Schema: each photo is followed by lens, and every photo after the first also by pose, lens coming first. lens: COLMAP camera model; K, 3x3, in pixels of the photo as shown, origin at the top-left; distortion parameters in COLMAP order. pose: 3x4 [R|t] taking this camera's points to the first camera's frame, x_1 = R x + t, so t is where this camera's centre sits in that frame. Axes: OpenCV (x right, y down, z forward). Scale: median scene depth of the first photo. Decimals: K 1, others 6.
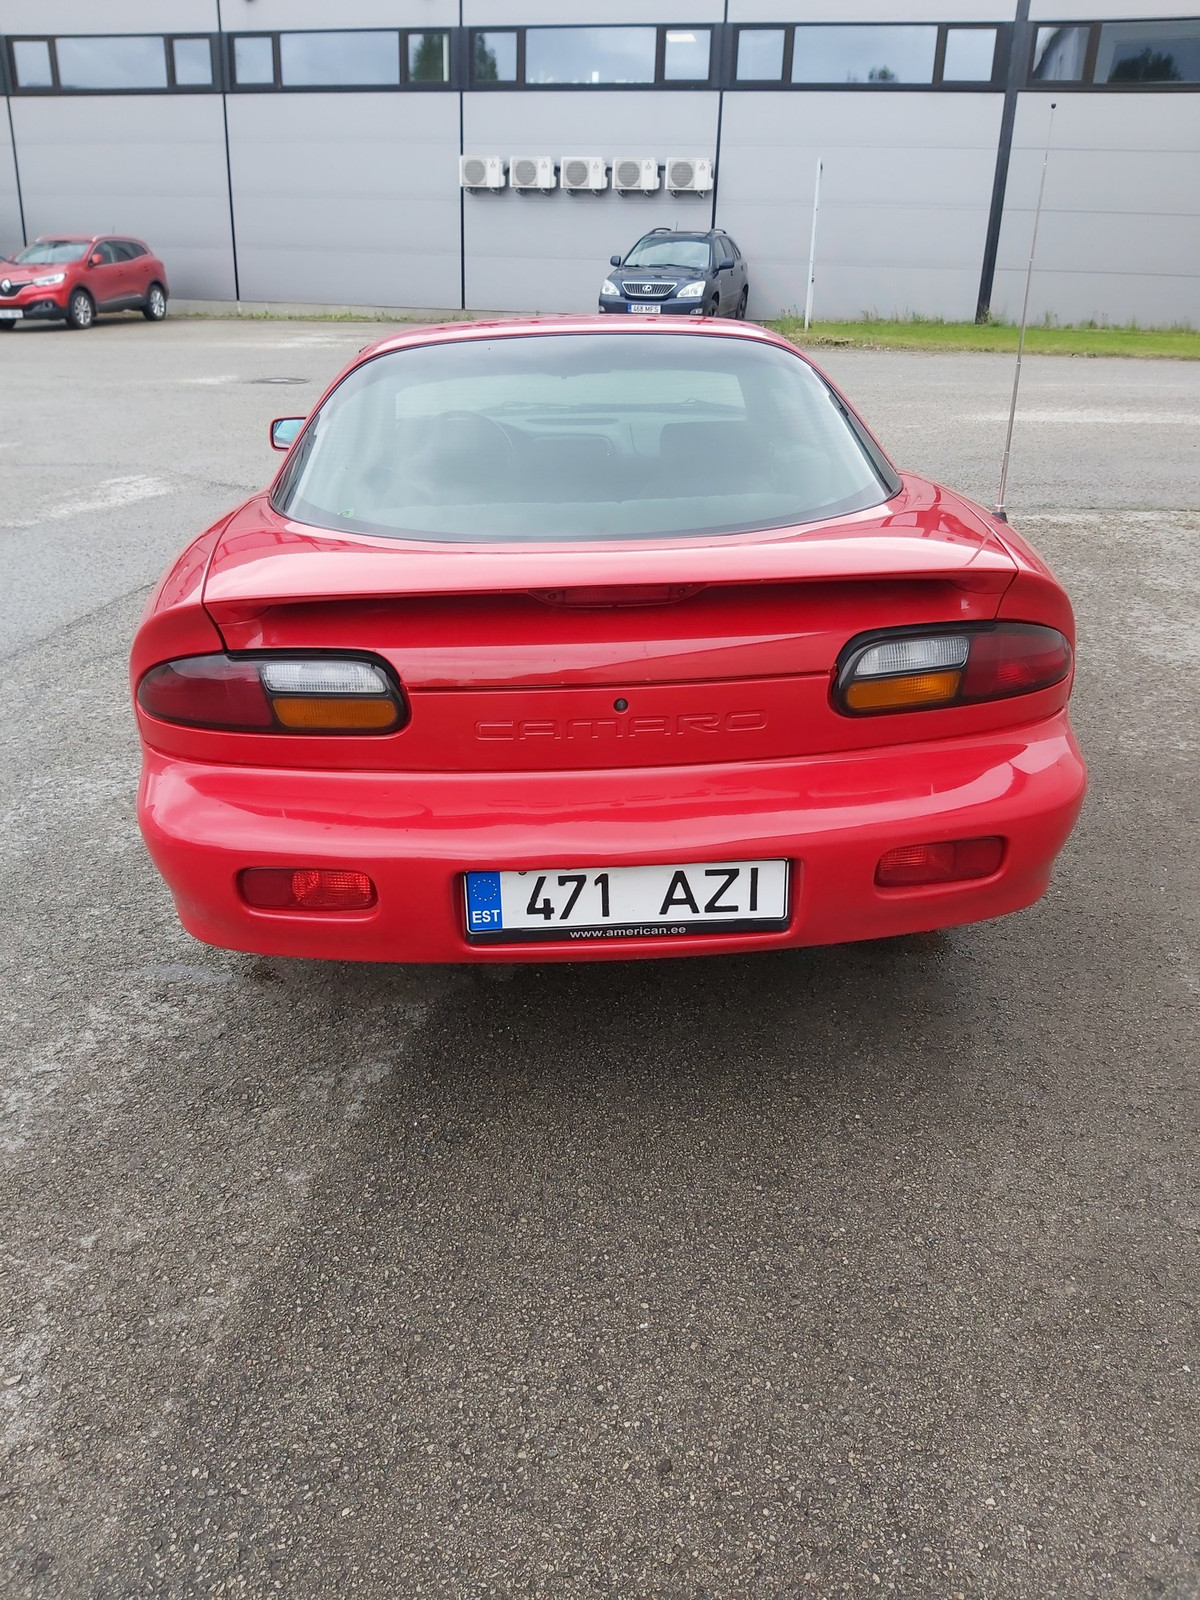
lens RADIAL K [[1212.6, 0, 600.0], [0, 1212.6, 800.0], [0, 0, 1]] dist [0.057251, -0.120135]
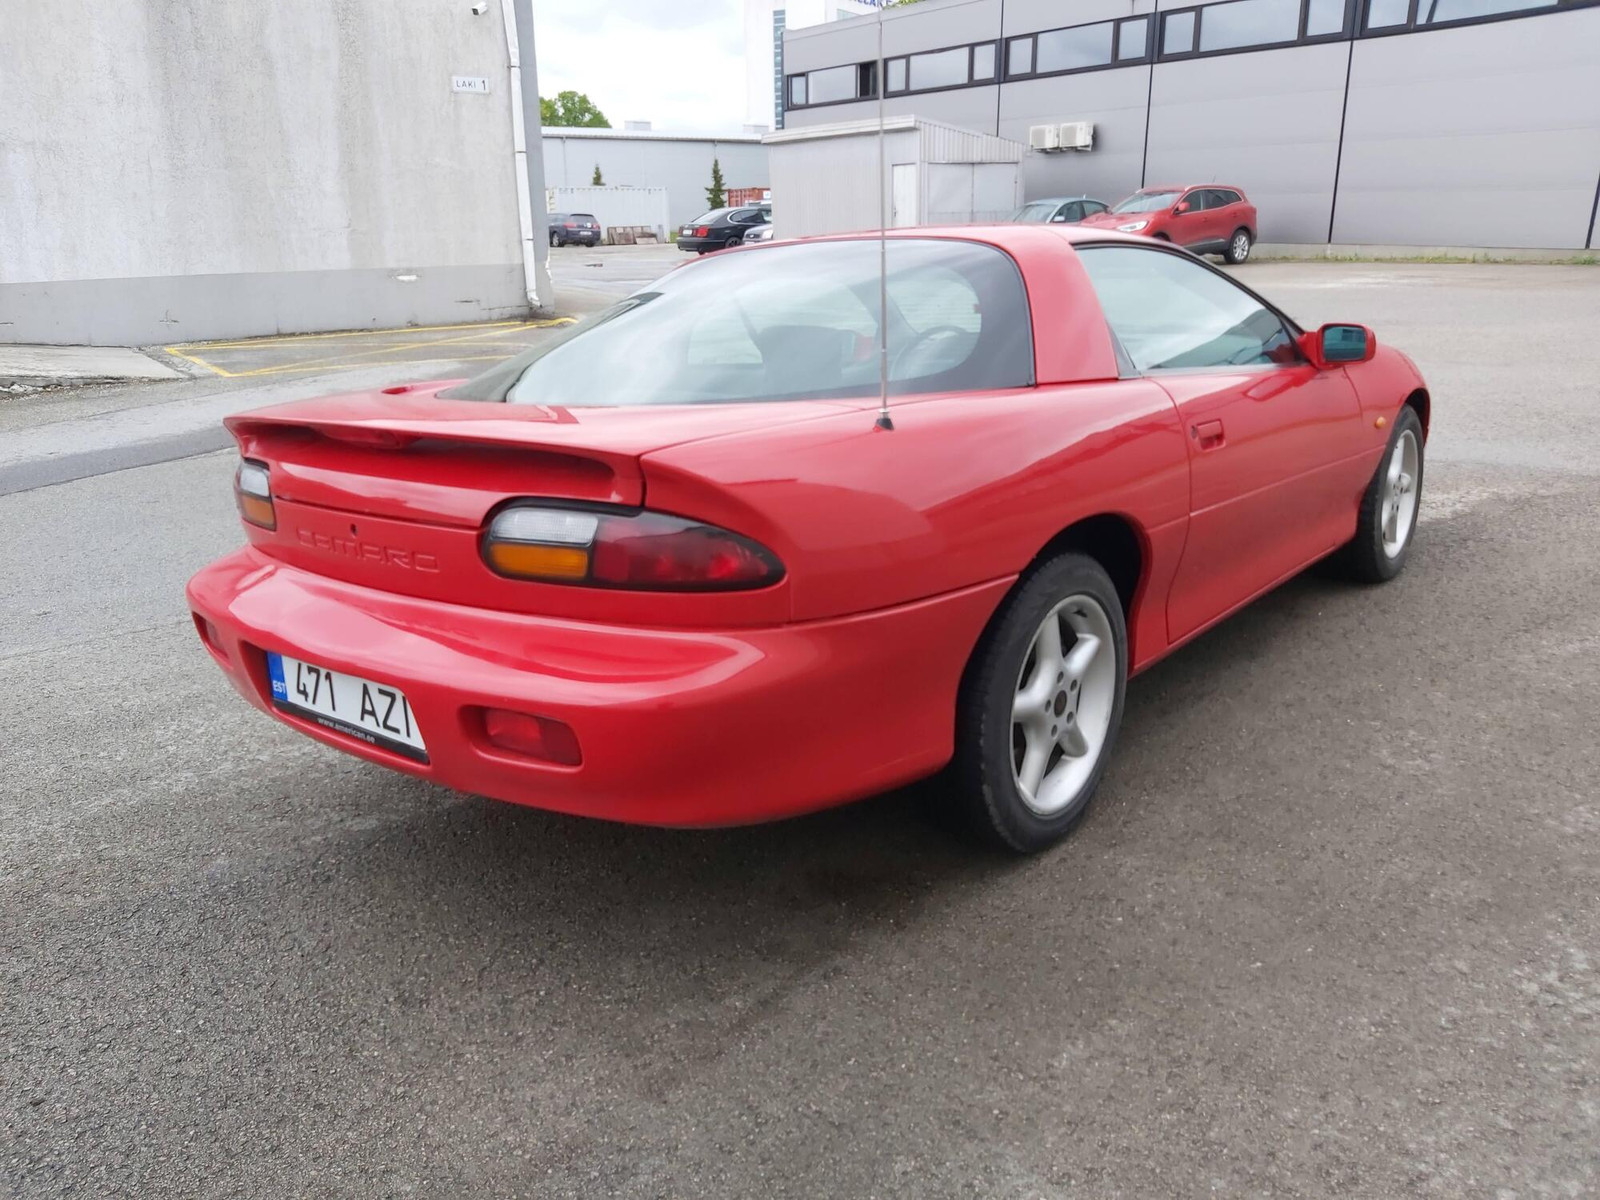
lens RADIAL K [[1212.6, 0, 776.6], [0, 1212.6, 624.5], [0, 0, 1]] dist [0.057251, -0.120135]
pose [[0.731325, 0.180364, -0.657748, 1.053236], [-0.239496, 0.970897, -0.000053, -0.083862], [0.638596, 0.157567, 0.753238, 0.378632]]
